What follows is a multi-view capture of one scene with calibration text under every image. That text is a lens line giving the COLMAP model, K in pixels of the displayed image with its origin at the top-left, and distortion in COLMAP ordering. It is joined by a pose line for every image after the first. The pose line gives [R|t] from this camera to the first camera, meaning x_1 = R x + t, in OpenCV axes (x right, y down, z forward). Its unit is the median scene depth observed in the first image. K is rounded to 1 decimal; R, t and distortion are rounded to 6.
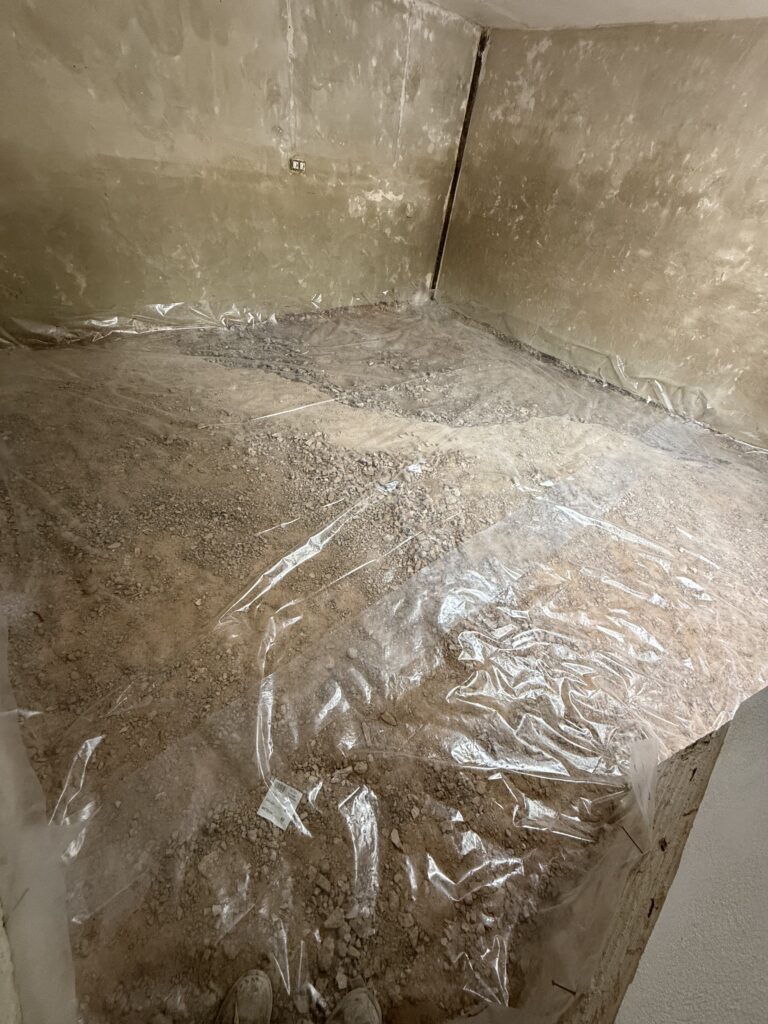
lens RADIAL K [[401.9, 0, 383.6], [0, 401.9, 506.2], [0, 0, 1]] dist [-0.000269, 0.000136]
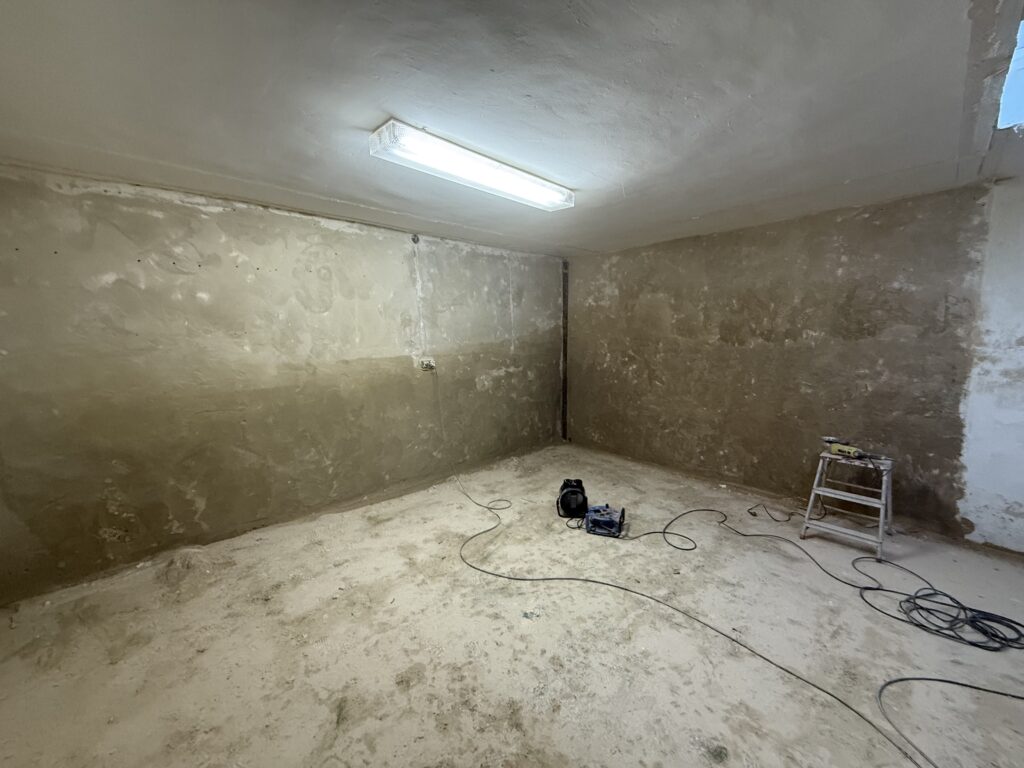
lens RADIAL K [[401.9, 0, 508.7], [0, 401.9, 387.8], [0, 0, 1]] dist [-0.000269, 0.000136]
pose [[0.987074, -0.159288, 0.017649, -0.023789], [0.143265, 0.827654, -0.542645, -0.154887], [0.071829, 0.538159, 0.839777, 0.114689]]
